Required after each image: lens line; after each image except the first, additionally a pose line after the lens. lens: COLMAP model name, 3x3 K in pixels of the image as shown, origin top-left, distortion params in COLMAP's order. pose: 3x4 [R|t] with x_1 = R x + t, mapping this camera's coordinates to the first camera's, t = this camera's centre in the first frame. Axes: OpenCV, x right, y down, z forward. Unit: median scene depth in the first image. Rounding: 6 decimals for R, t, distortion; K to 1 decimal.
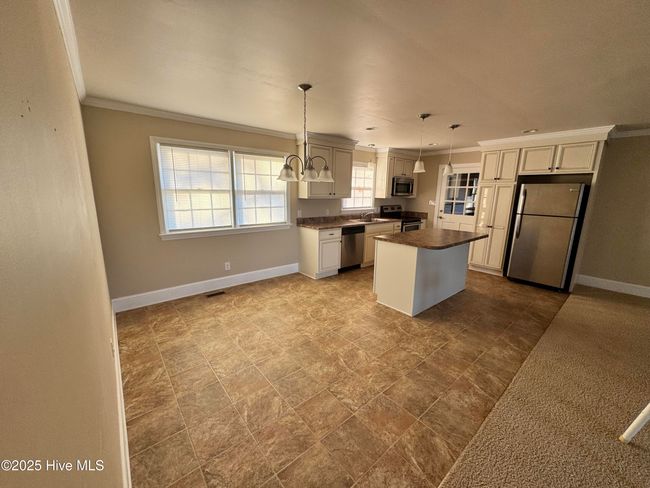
lens RADIAL K [[258.9, 0, 325.0], [0, 258.9, 244.0], [0, 0, 1]] dist [0.000461, -0.000282]
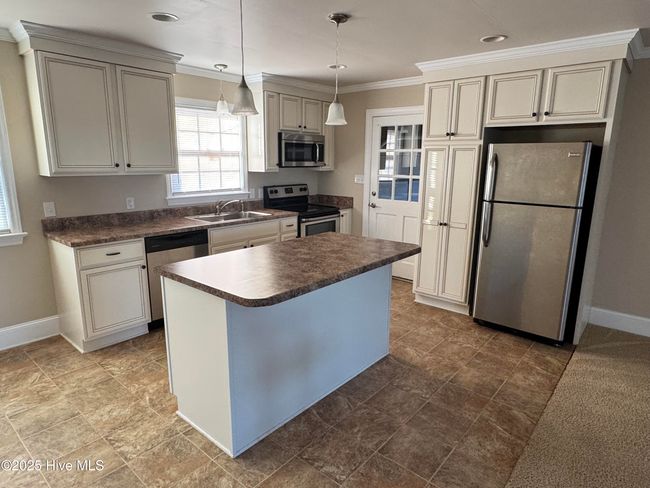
lens RADIAL K [[397.1, 0, 325.0], [0, 397.1, 244.0], [0, 0, 1]] dist [0.002100, 0.001900]
pose [[0.986779, -0.039464, 0.157195, 0.268660], [0.037316, 0.999166, 0.016597, -0.049641], [-0.157719, -0.010511, 0.987428, 0.231085]]
